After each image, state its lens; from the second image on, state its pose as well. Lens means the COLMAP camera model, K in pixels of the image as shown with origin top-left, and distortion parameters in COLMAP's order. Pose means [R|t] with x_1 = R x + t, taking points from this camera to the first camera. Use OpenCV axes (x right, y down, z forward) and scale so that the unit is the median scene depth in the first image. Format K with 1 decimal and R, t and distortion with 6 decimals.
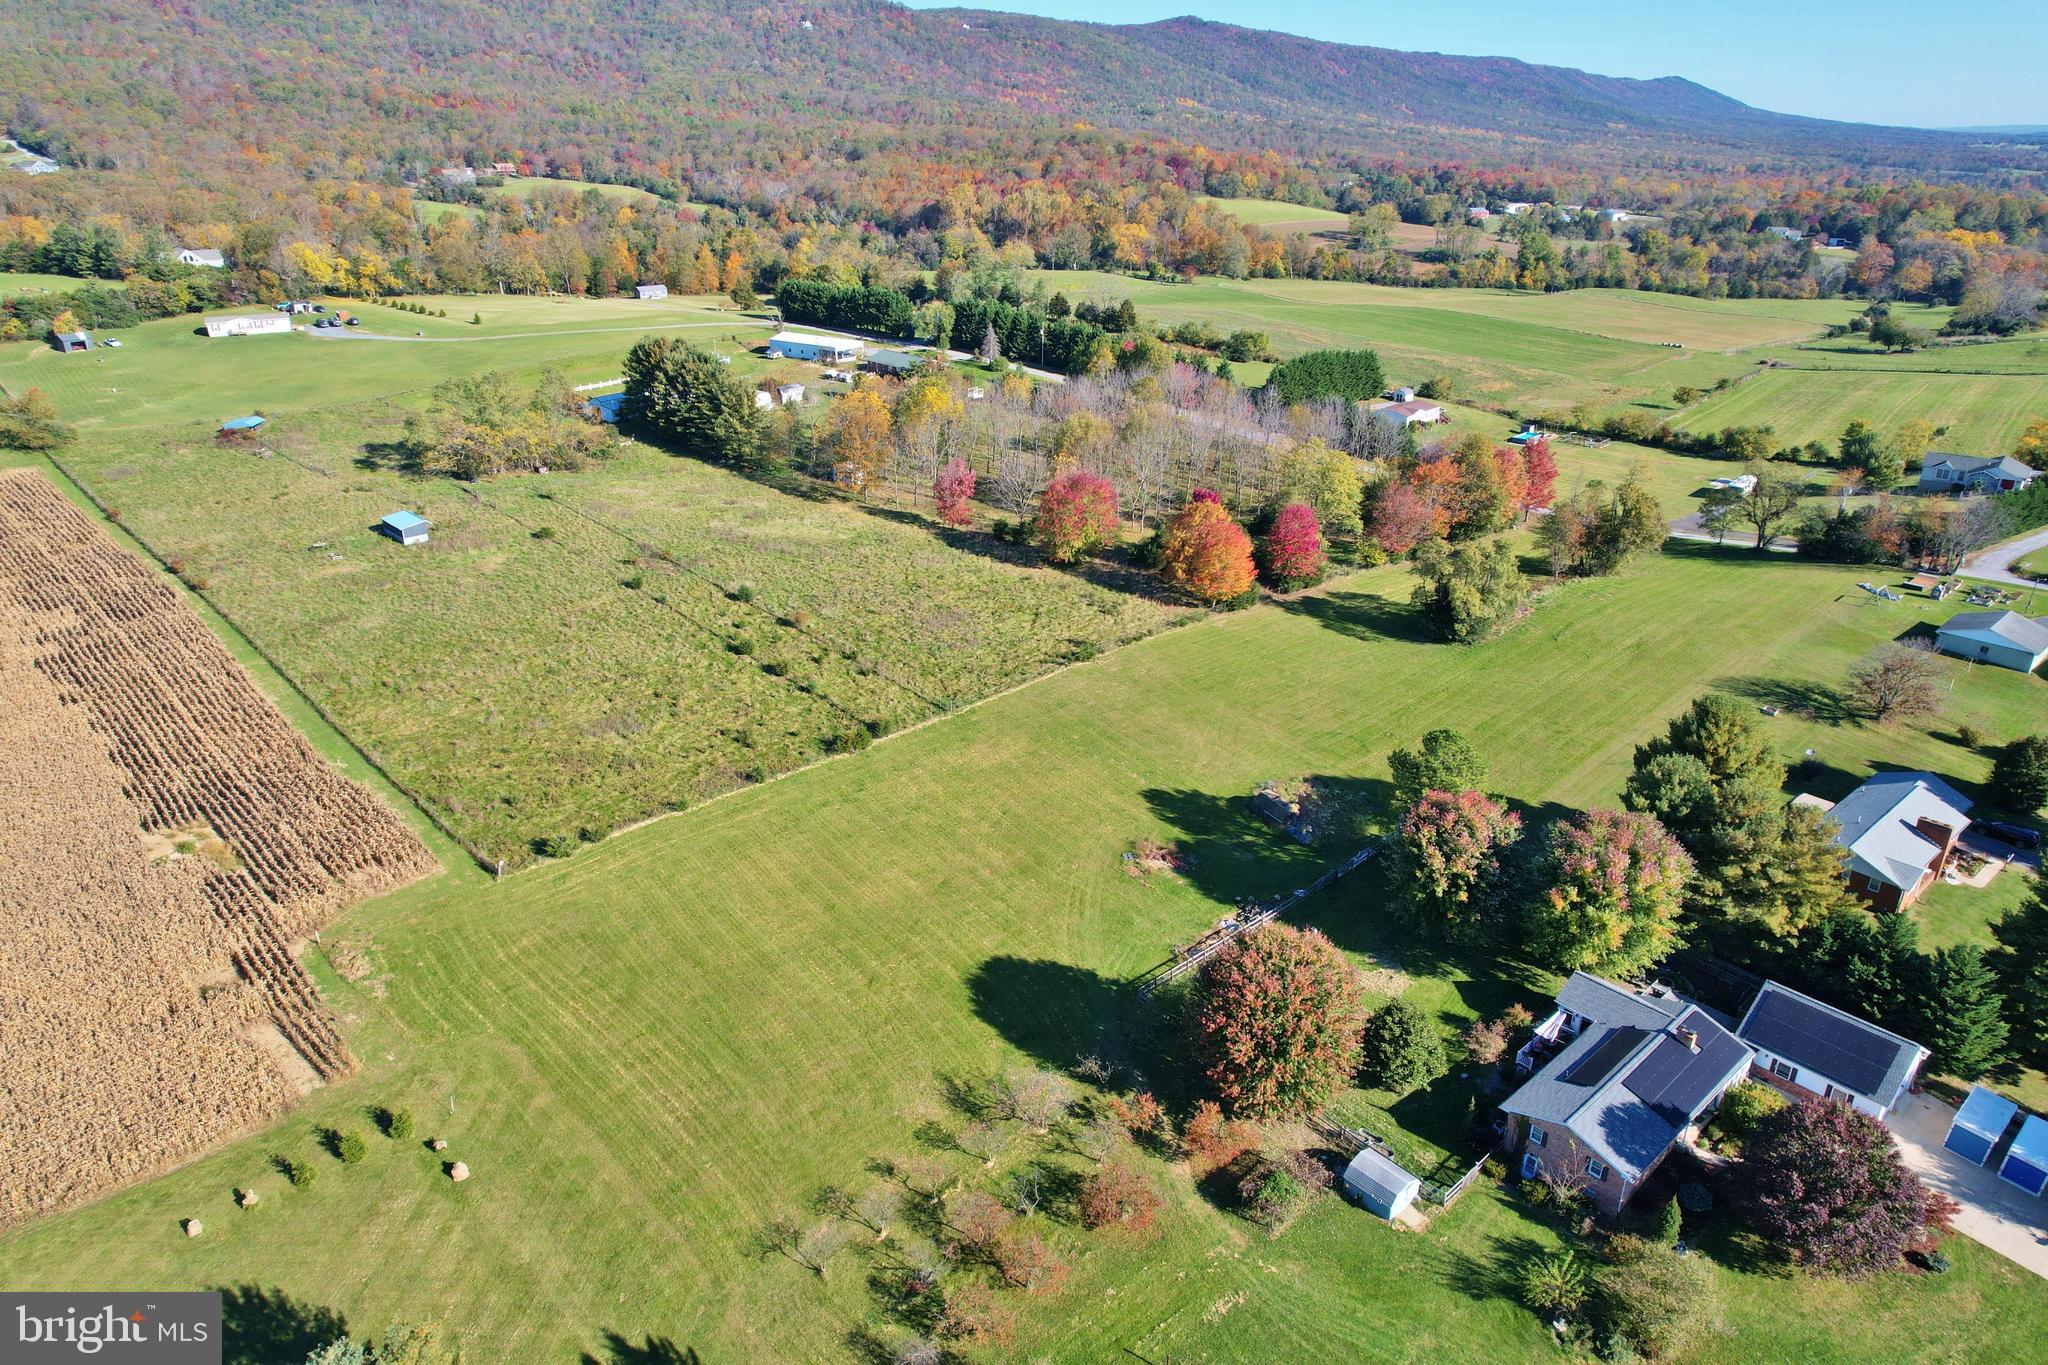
lens RADIAL K [[1311.2, 0, 1021.5], [0, 1311.2, 686.0], [0, 0, 1]] dist [-0.076411, 0.069515]
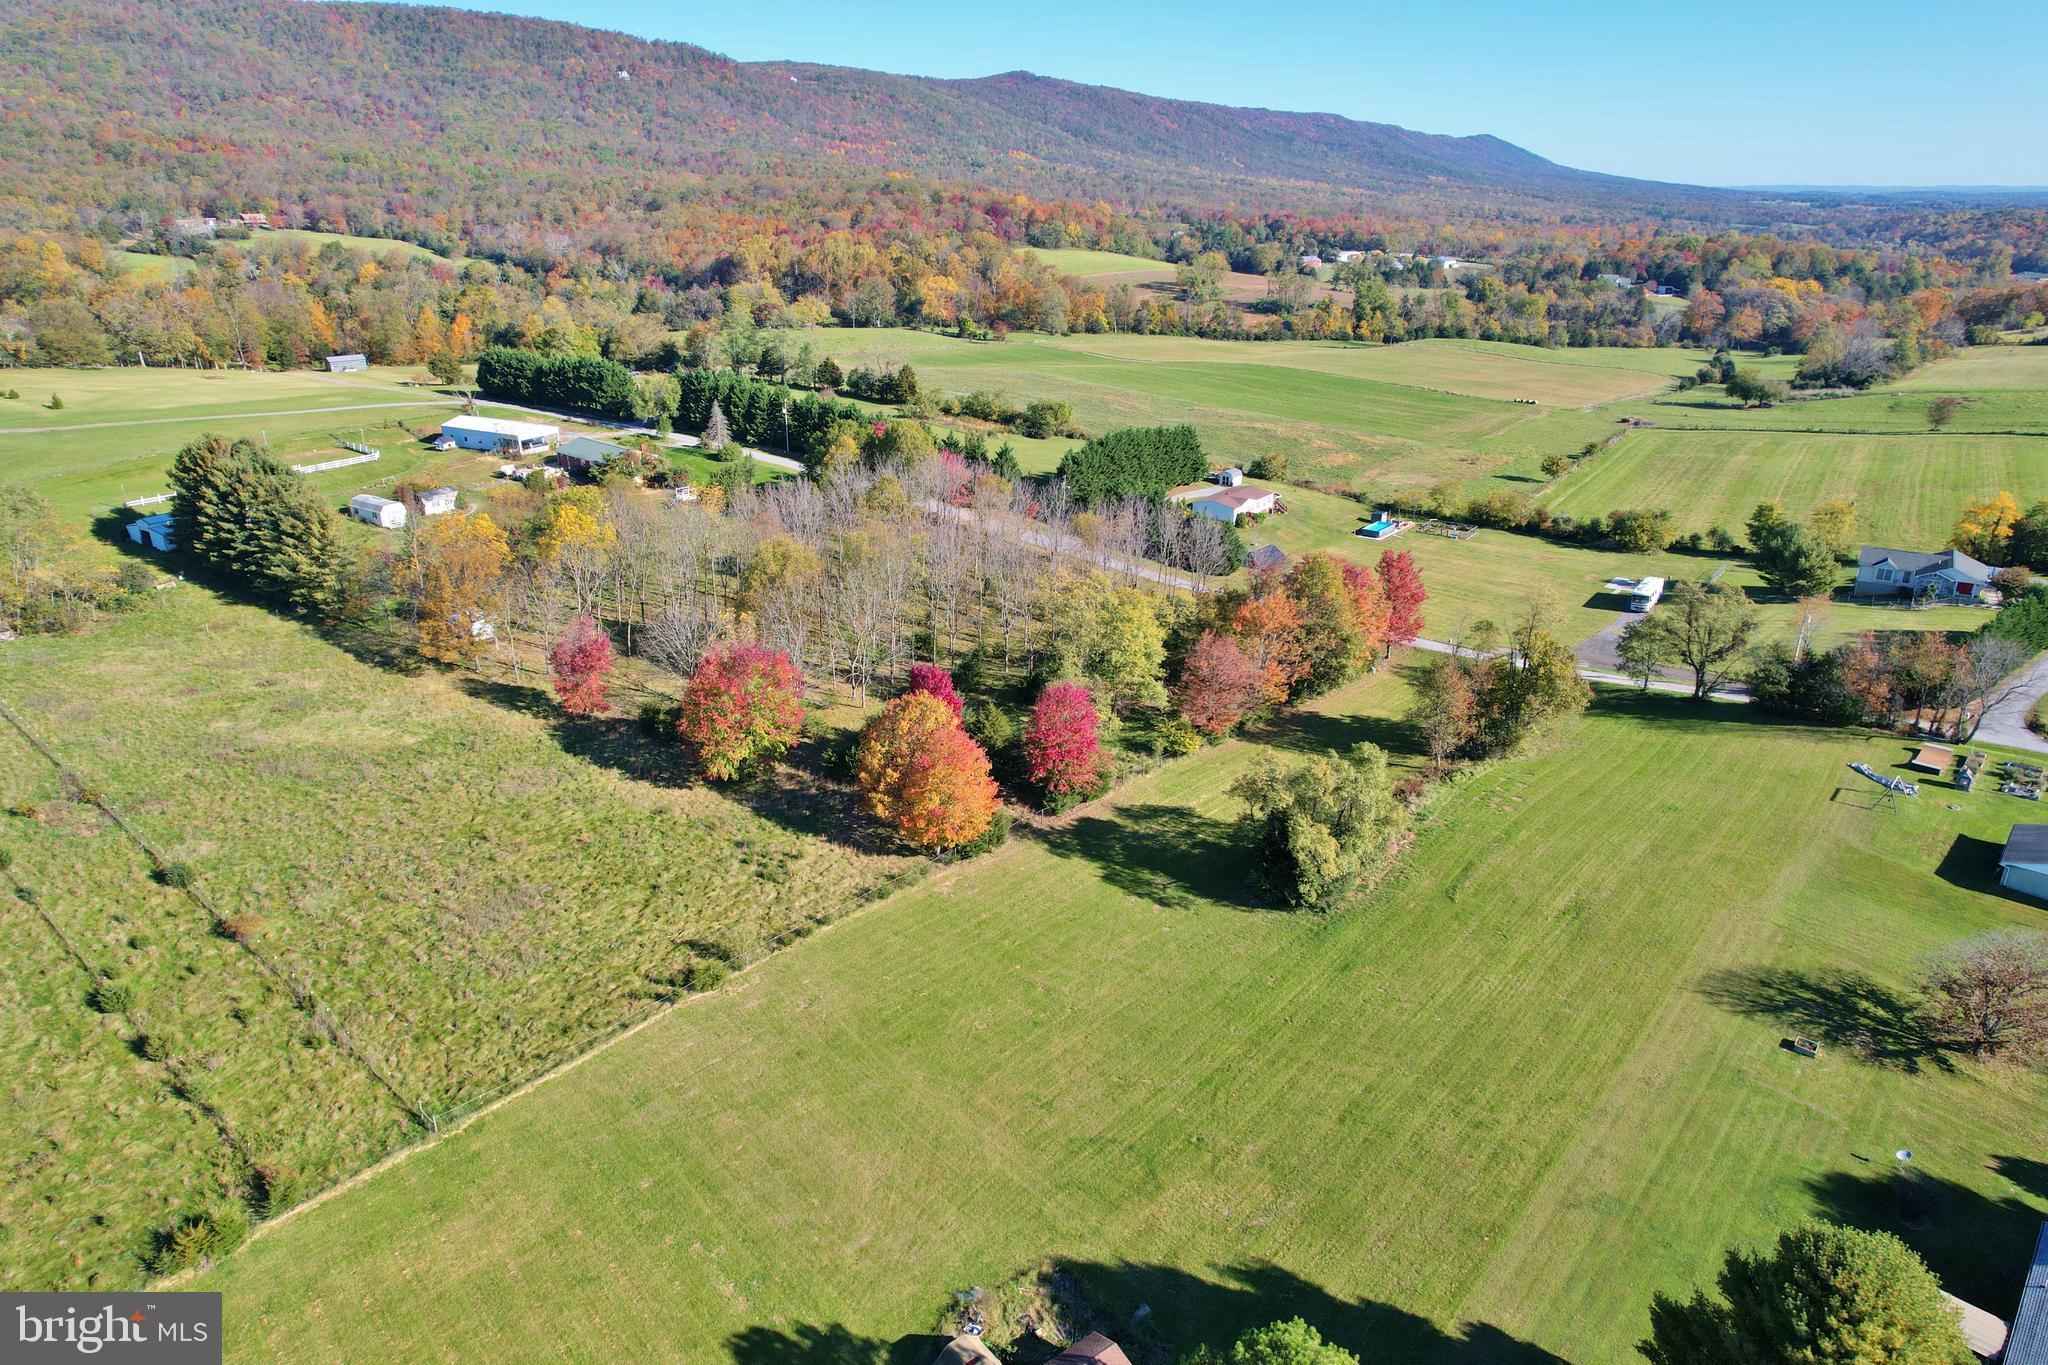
lens RADIAL K [[1311.2, 0, 1029.4], [0, 1311.2, 683.2], [0, 0, 1]] dist [-0.076411, 0.069515]
pose [[0.993145, -0.039348, 0.110063, 0.050024], [0.043622, 0.998374, -0.036704, -0.048537], [-0.108440, 0.041254, 0.993247, 0.139103]]
